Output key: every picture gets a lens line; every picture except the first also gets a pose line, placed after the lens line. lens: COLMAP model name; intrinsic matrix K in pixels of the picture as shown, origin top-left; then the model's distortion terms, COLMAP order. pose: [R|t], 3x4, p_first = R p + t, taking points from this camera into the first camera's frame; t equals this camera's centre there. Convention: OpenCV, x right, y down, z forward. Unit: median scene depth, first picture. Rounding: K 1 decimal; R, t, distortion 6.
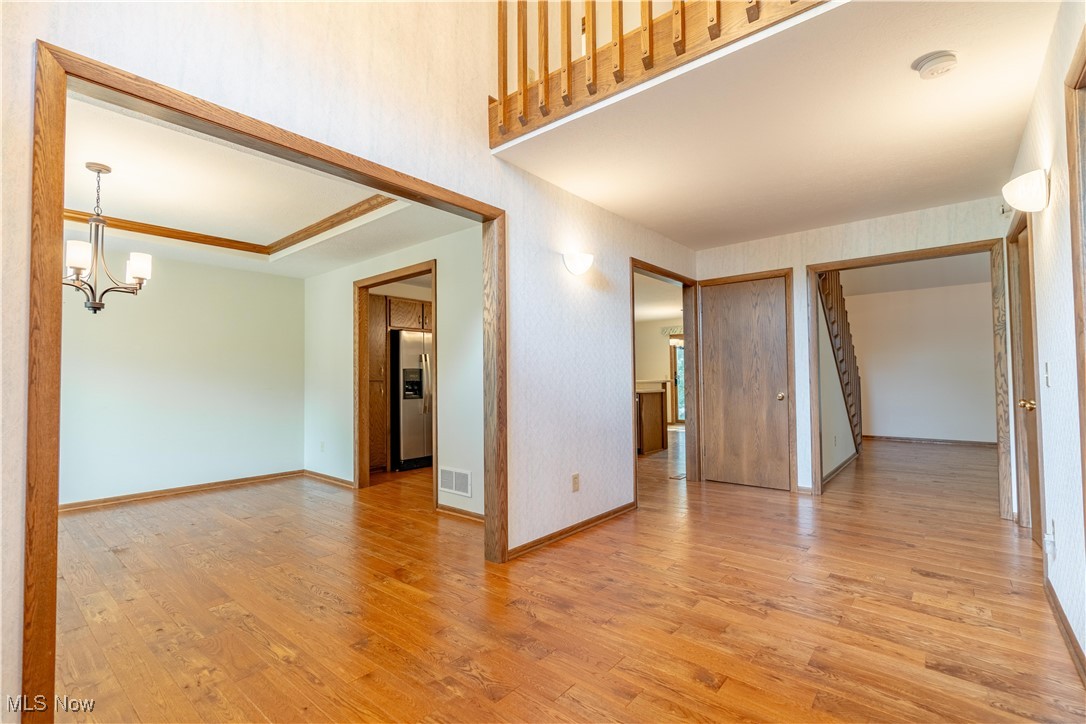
lens RADIAL K [[488.5, 0, 546.0], [0, 488.5, 363.7], [0, 0, 1]] dist [-0.010027, 0.002033]
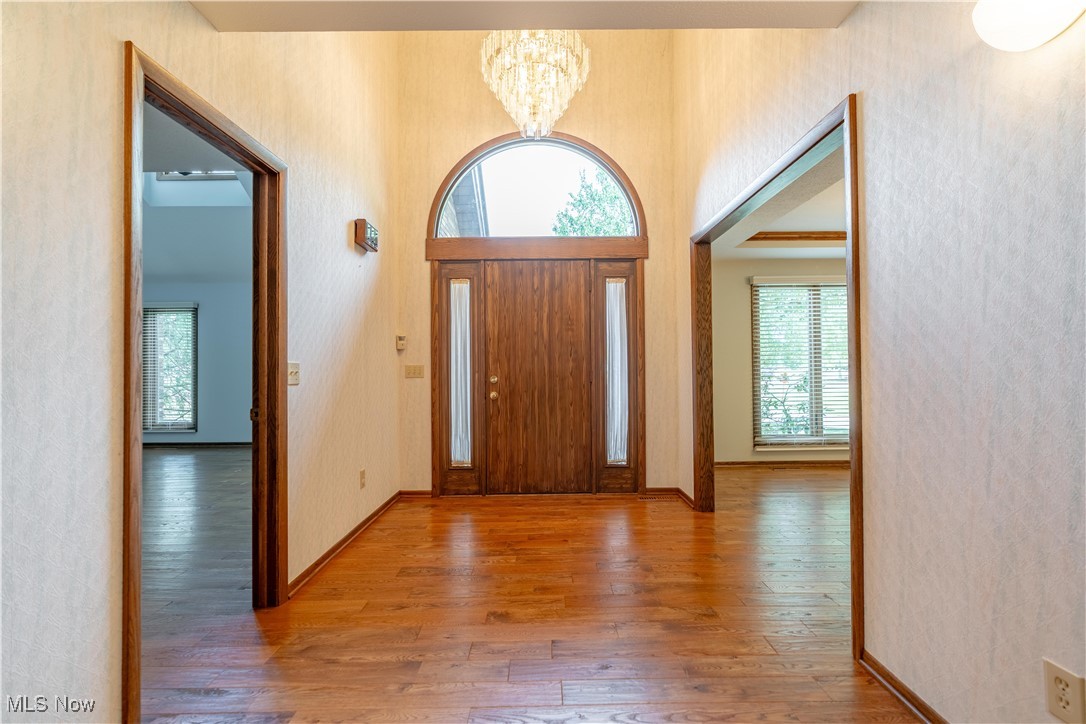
lens RADIAL K [[488.5, 0, 547.3], [0, 488.5, 364.0], [0, 0, 1]] dist [-0.010027, 0.002033]
pose [[-0.763047, 0.011785, -0.646236, 0.913151], [0.037446, 0.998960, -0.025997, 0.038656], [0.645258, -0.044036, -0.762695, 1.819512]]
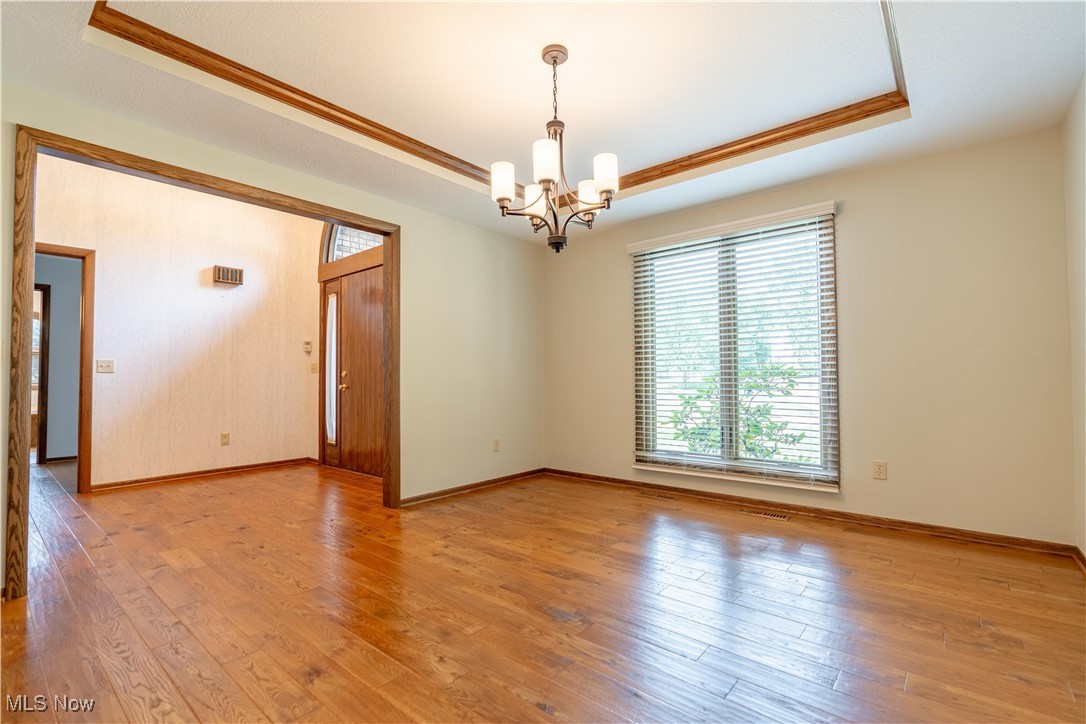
lens RADIAL K [[488.5, 0, 541.6], [0, 488.5, 362.6], [0, 0, 1]] dist [-0.010027, 0.002033]
pose [[-0.999759, 0.020766, 0.007127, -1.374638], [0.020308, 0.998040, -0.059196, 0.158671], [-0.008342, -0.059037, -0.998221, 2.611887]]
